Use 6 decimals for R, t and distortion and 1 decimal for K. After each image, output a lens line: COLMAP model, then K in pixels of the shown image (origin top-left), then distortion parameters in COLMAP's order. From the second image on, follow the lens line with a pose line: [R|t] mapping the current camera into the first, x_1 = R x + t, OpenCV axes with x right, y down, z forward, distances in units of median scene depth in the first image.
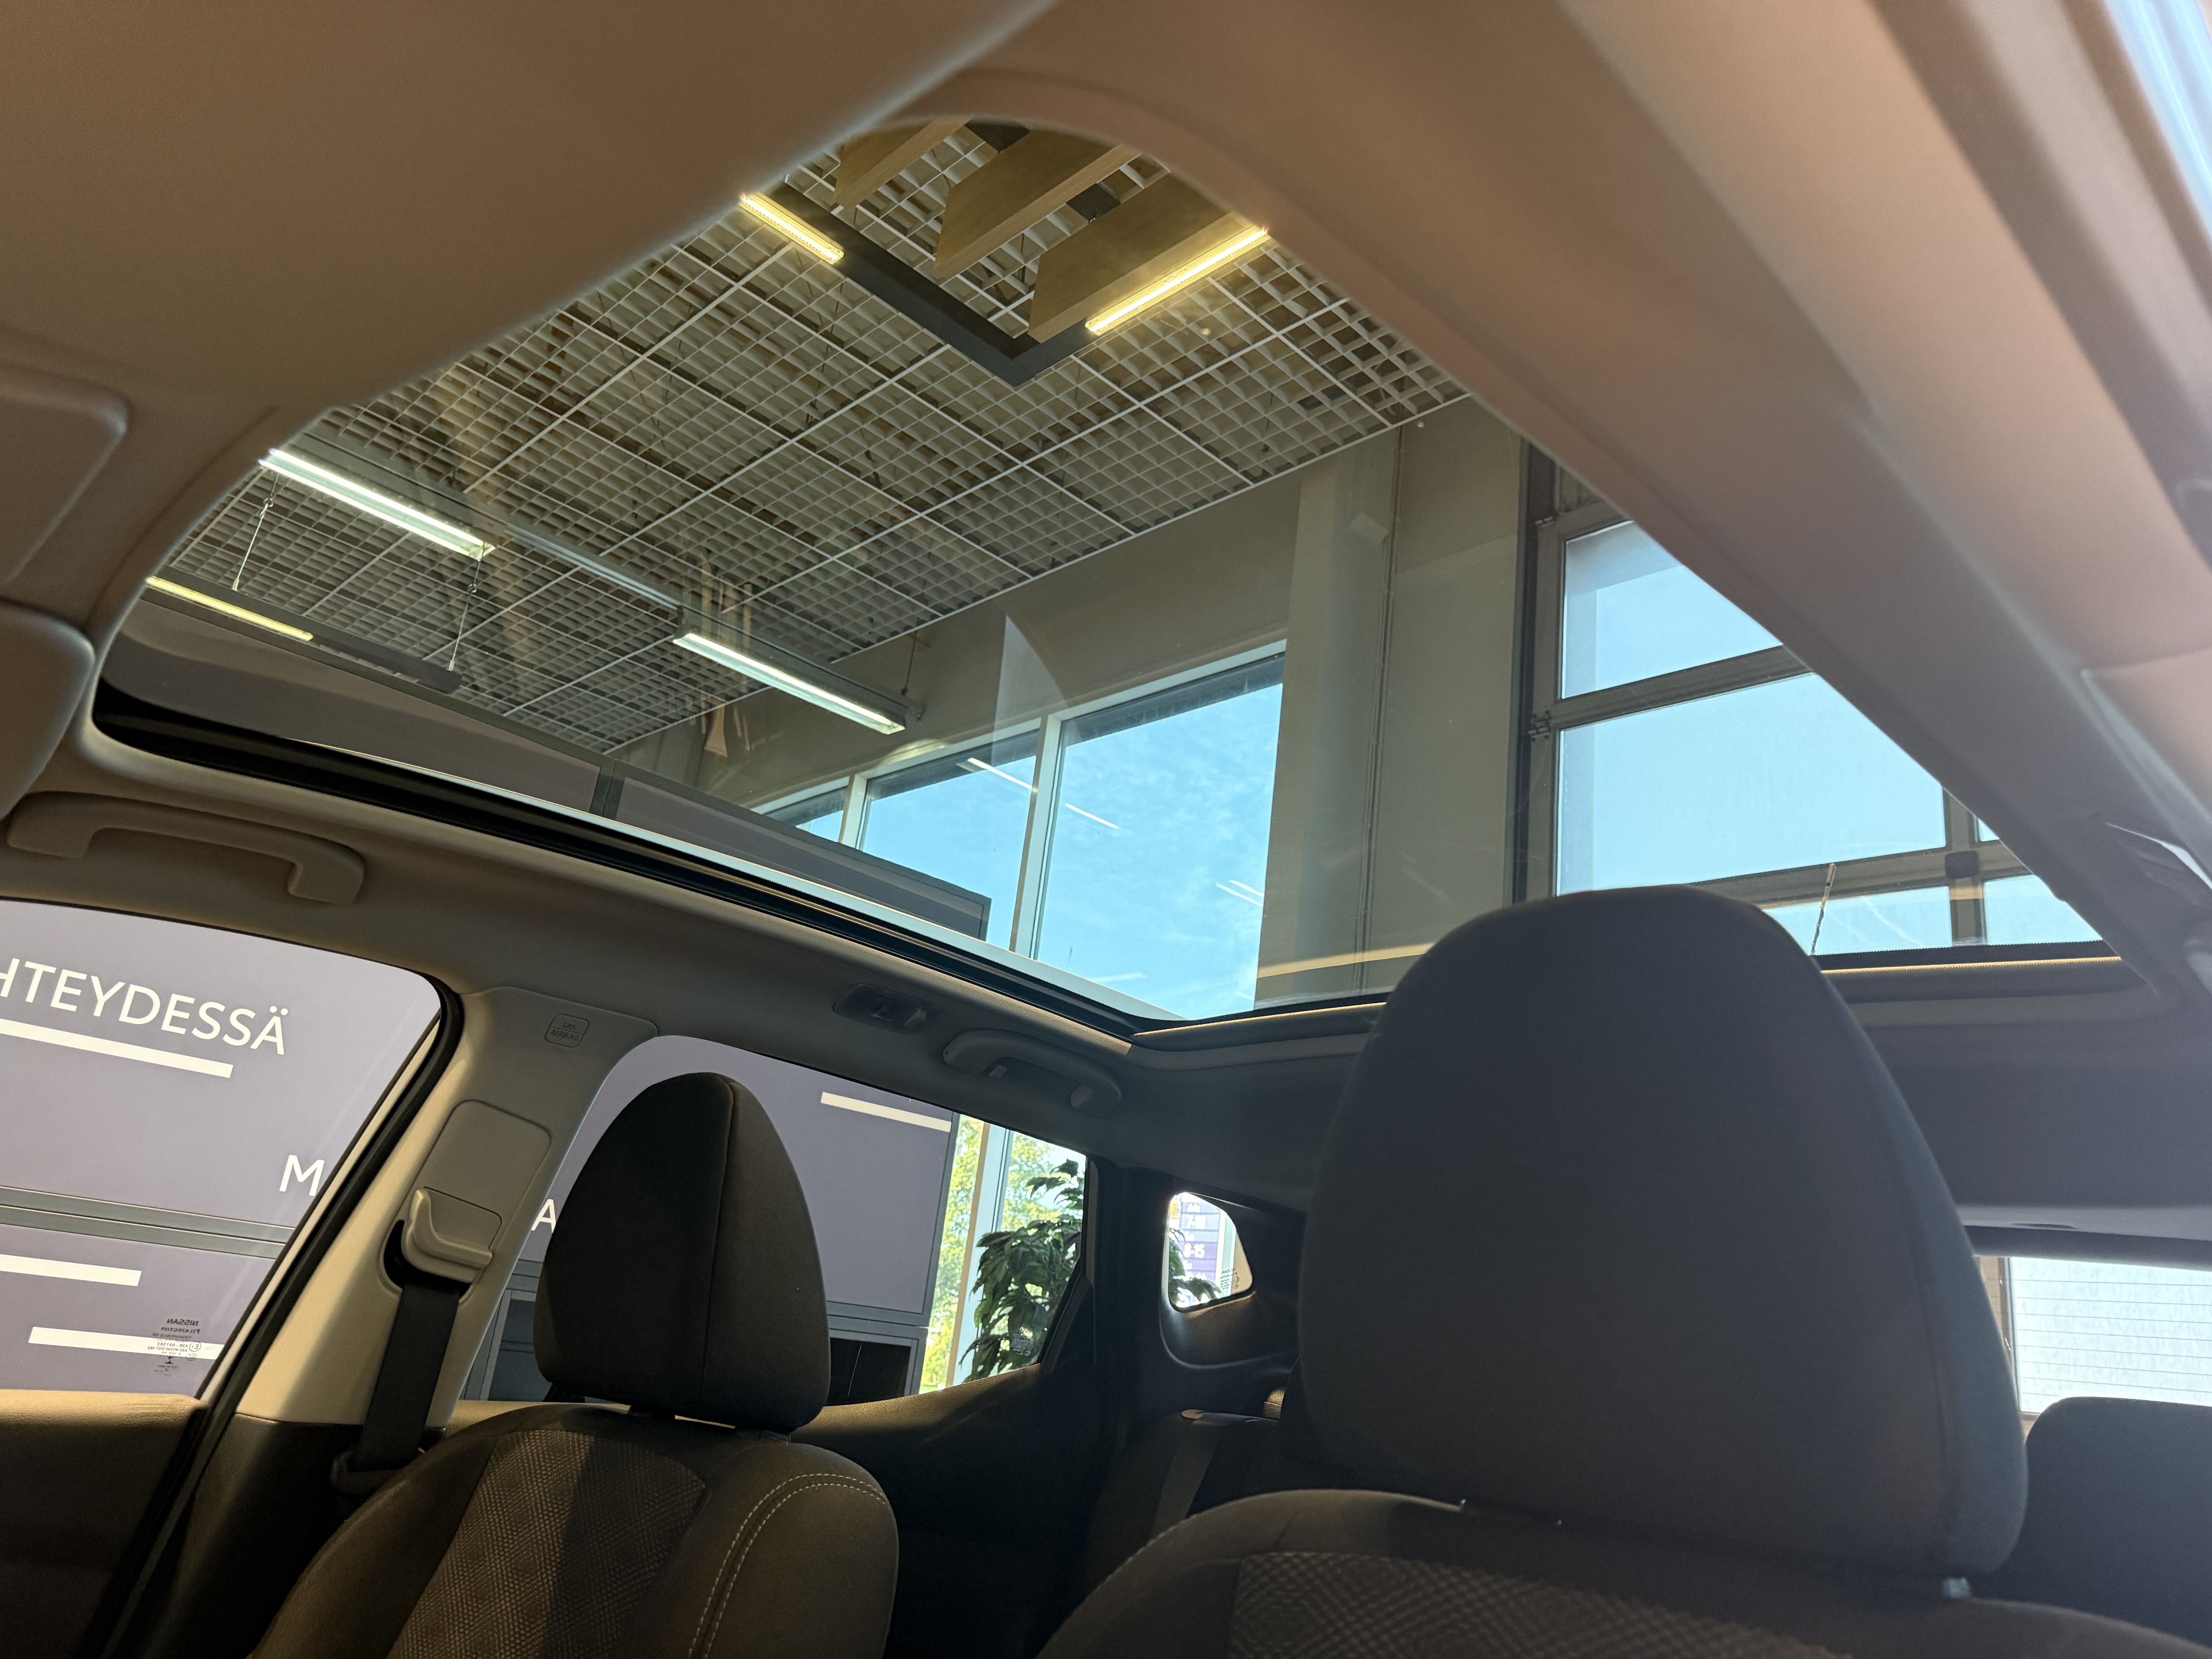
lens RADIAL K [[1560.3, 0, 1108.2], [0, 1560.3, 839.1], [0, 0, 1]] dist [0.000577, -0.008469]
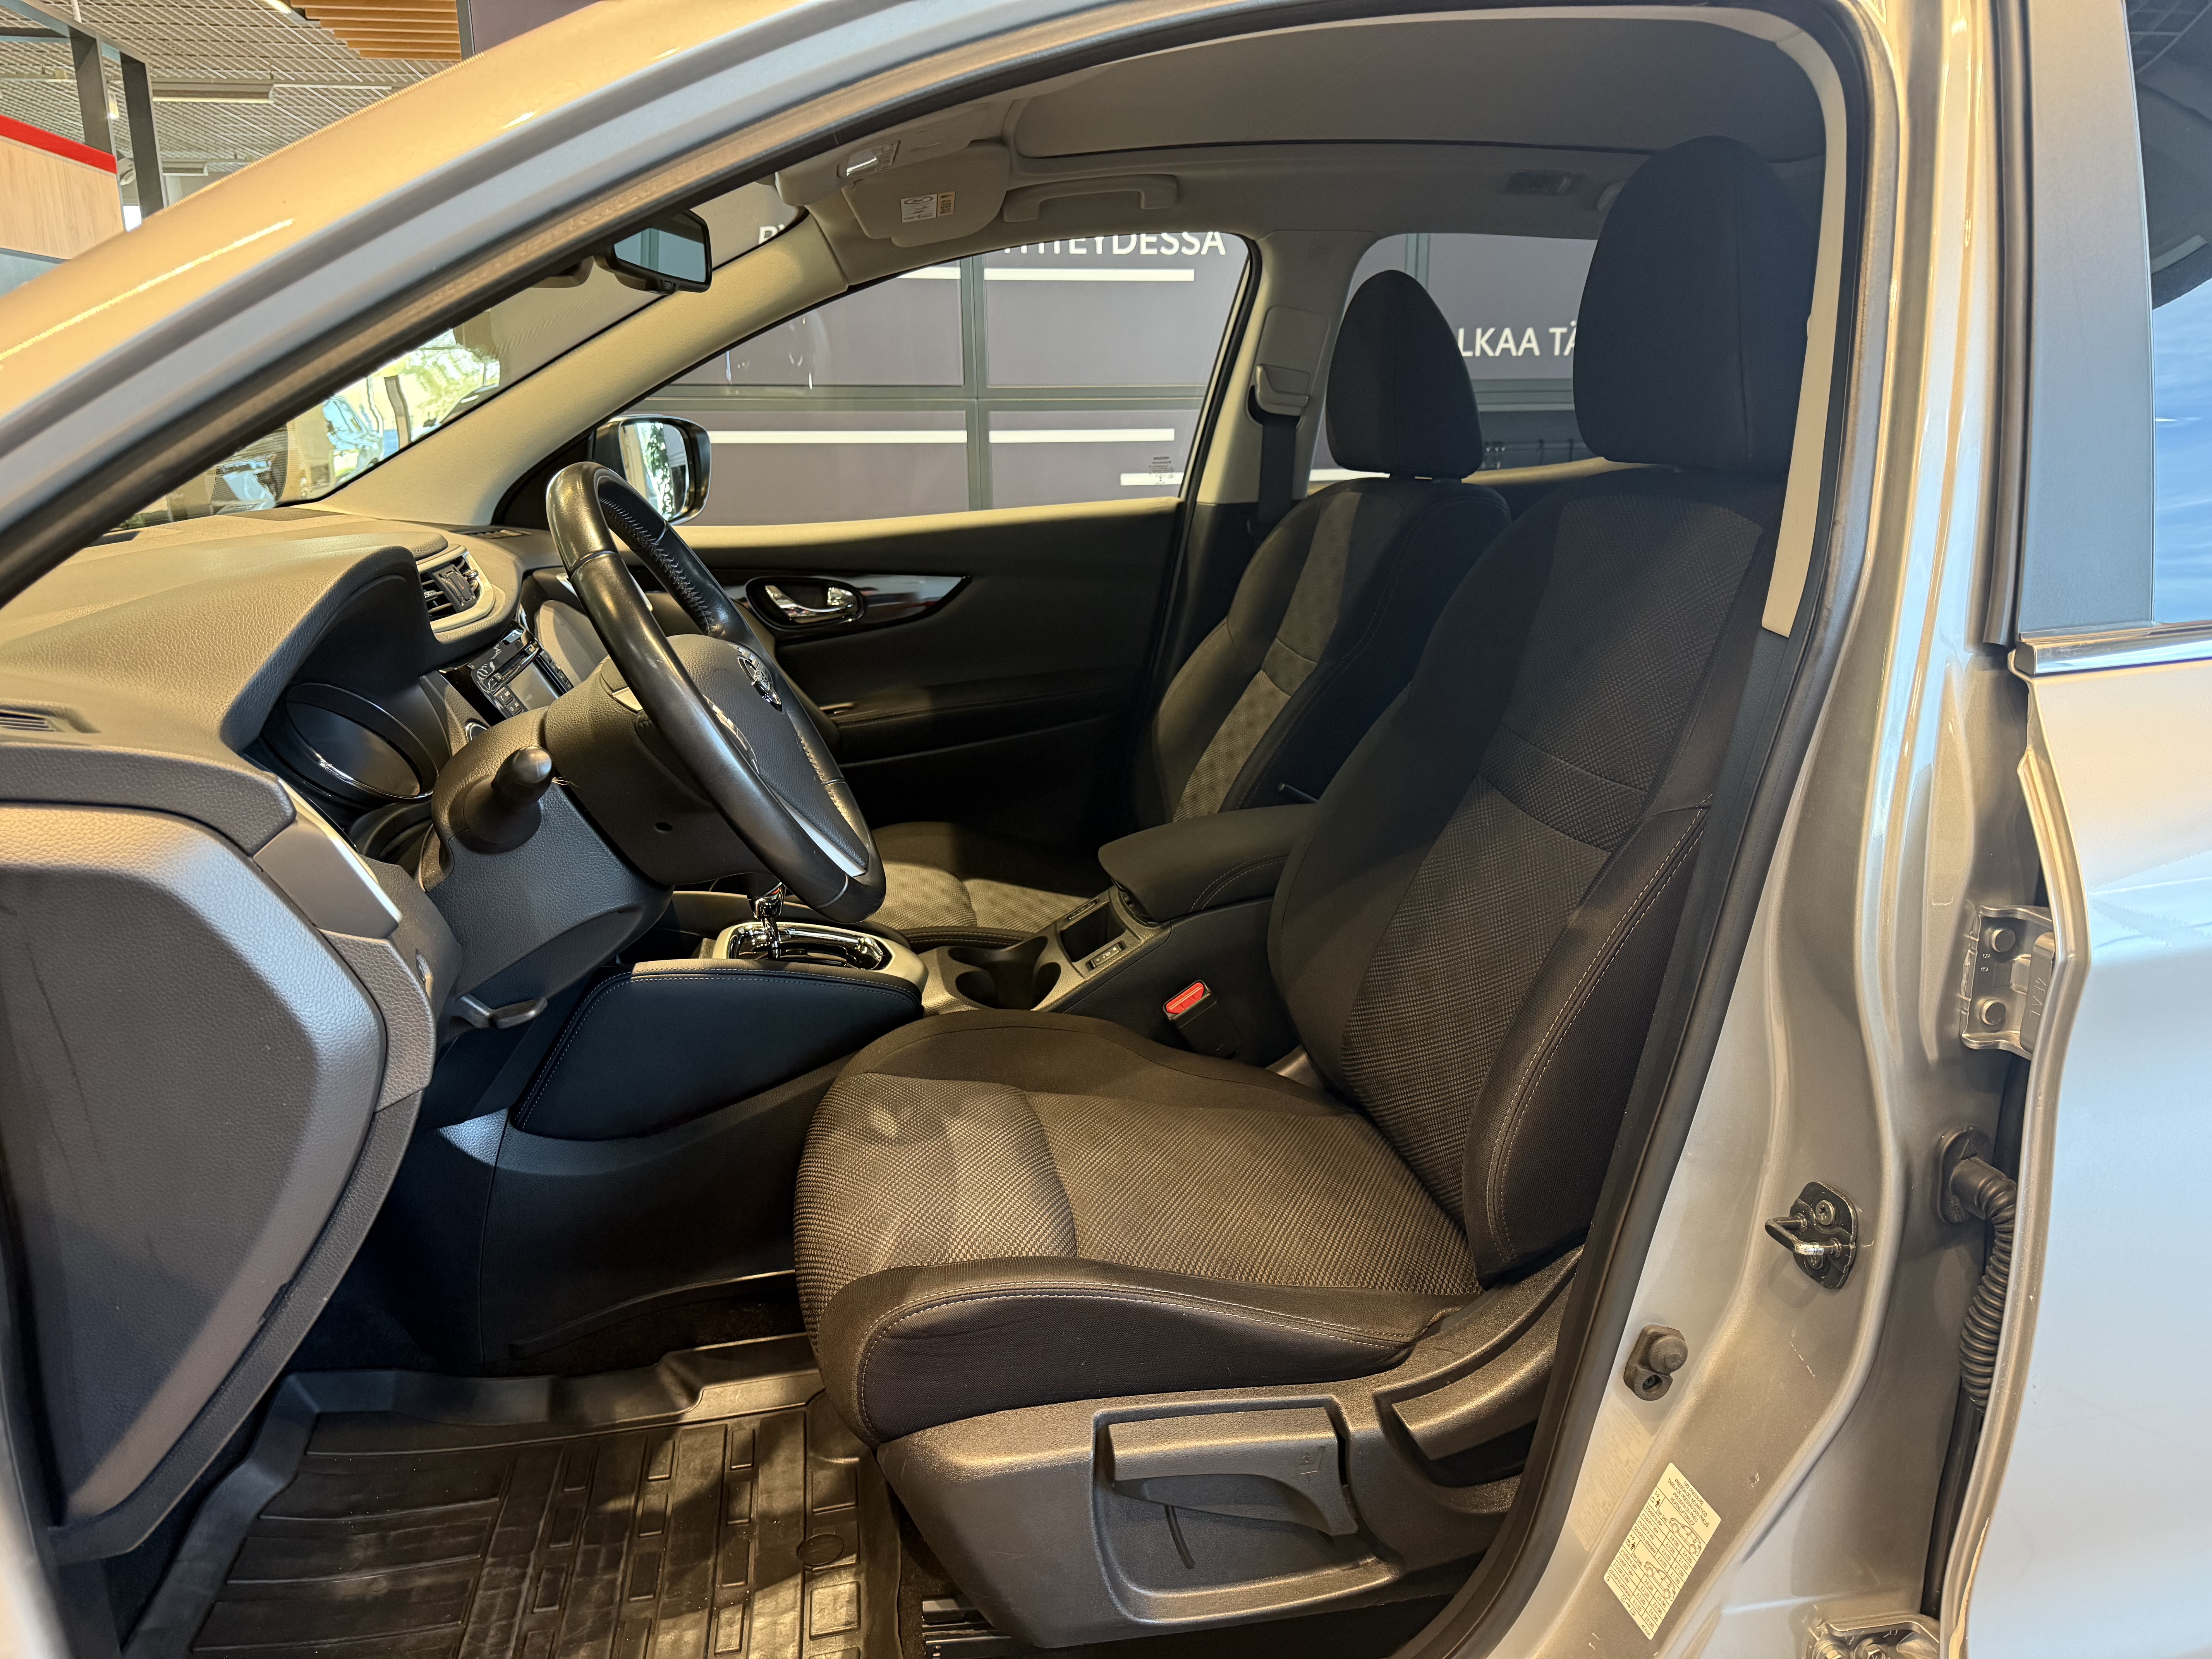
lens RADIAL K [[1560.3, 0, 1108.2], [0, 1560.3, 839.1], [0, 0, 1]] dist [0.000577, -0.008469]
pose [[0.810987, 0.026975, -0.584442, 0.175688], [0.291448, 0.847544, 0.443539, -0.056747], [0.507305, -0.530038, 0.679485, -0.205116]]
